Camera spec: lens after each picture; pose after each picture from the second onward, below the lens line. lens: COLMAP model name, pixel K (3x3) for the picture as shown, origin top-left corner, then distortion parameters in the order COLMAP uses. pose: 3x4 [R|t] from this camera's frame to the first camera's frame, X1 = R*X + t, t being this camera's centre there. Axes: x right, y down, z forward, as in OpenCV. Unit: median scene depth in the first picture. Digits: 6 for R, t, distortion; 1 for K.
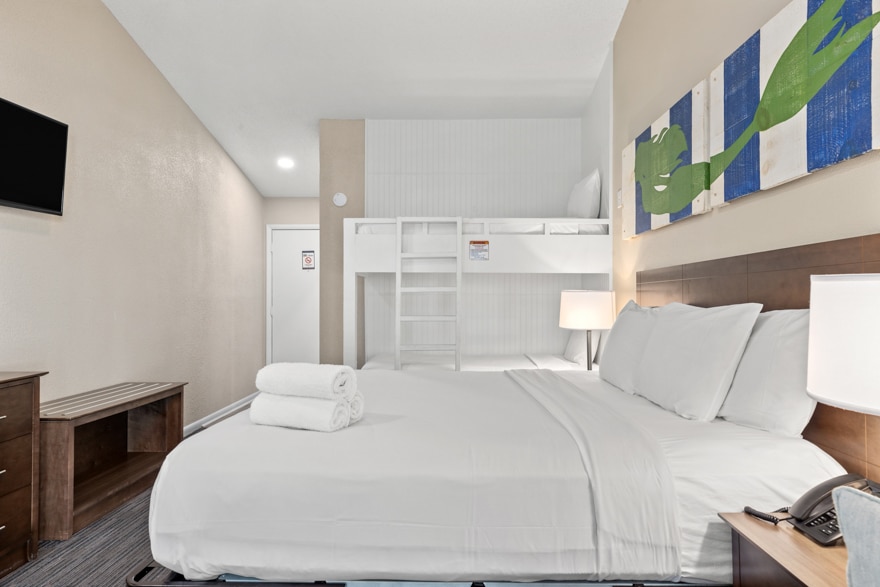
lens RADIAL K [[571.8, 0, 439.5], [0, 571.8, 293.6], [0, 0, 1]] dist [0.002376, -0.003380]
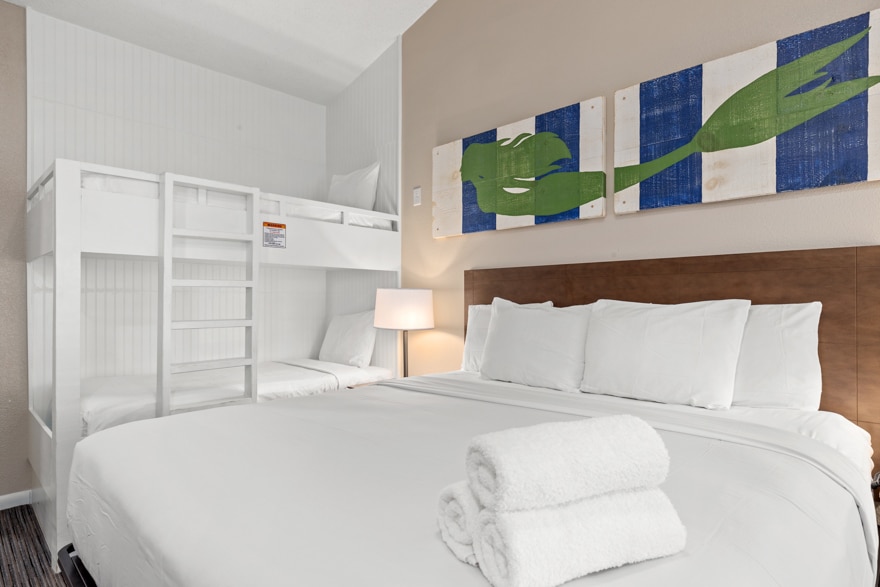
lens RADIAL K [[490.8, 0, 441.4], [0, 490.8, 292.7], [0, 0, 1]] dist [-0.004168, 0.002770]
pose [[0.668256, 0.007954, 0.743889, -0.301708], [-0.006291, 0.999968, -0.005042, 0.005555], [-0.743904, -0.001310, 0.668285, 0.414590]]
